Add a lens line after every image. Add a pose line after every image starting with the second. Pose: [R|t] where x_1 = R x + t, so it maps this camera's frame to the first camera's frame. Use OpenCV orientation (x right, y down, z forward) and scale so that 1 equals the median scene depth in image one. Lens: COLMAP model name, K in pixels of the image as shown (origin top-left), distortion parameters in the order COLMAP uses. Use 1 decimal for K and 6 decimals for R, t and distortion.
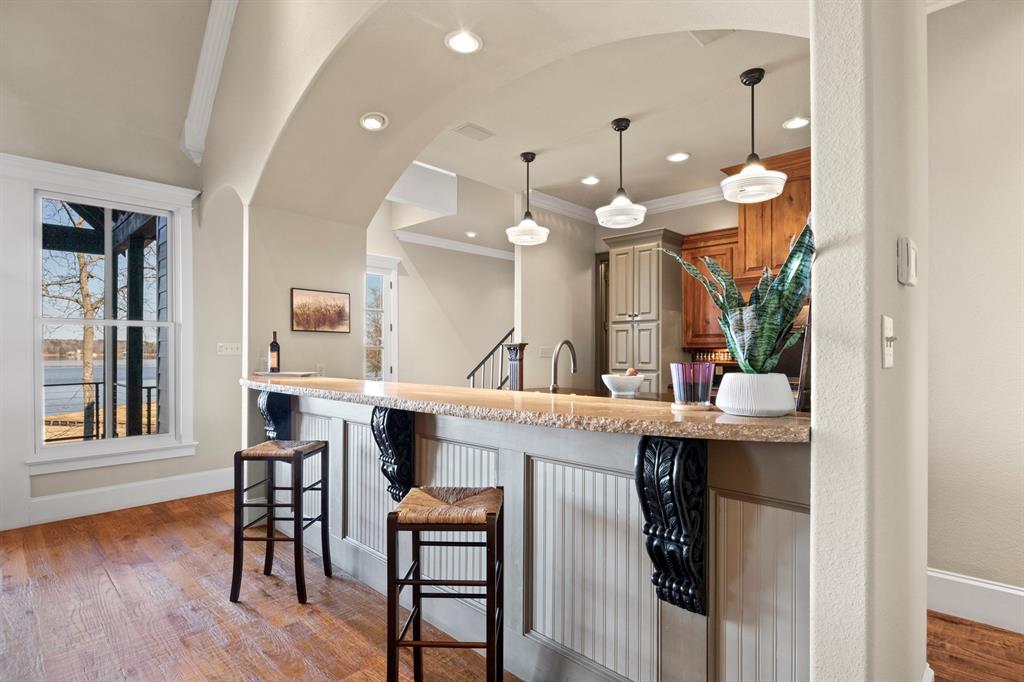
lens RADIAL K [[516.7, 0, 515.4], [0, 516.7, 348.3], [0, 0, 1]] dist [-0.003254, 0.001474]
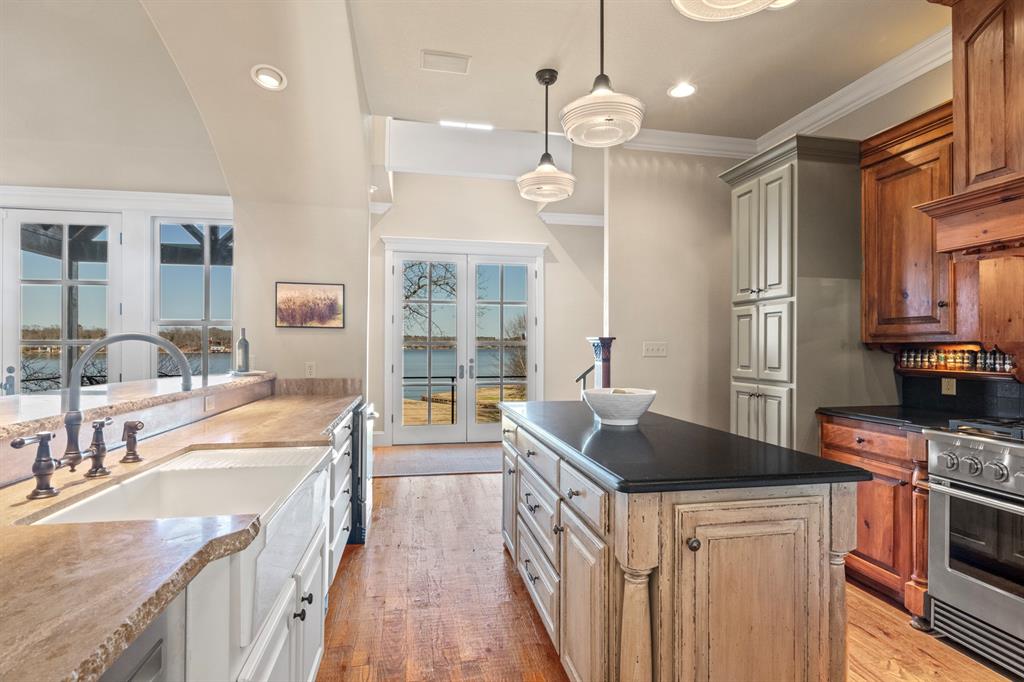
lens RADIAL K [[516.7, 0, 515.4], [0, 516.7, 348.3], [0, 0, 1]] dist [-0.003254, 0.001474]
pose [[0.825222, 0.002247, -0.564804, 0.340292], [0.002792, 0.999964, 0.008057, -0.001031], [0.564802, -0.008225, 0.825186, 0.334342]]
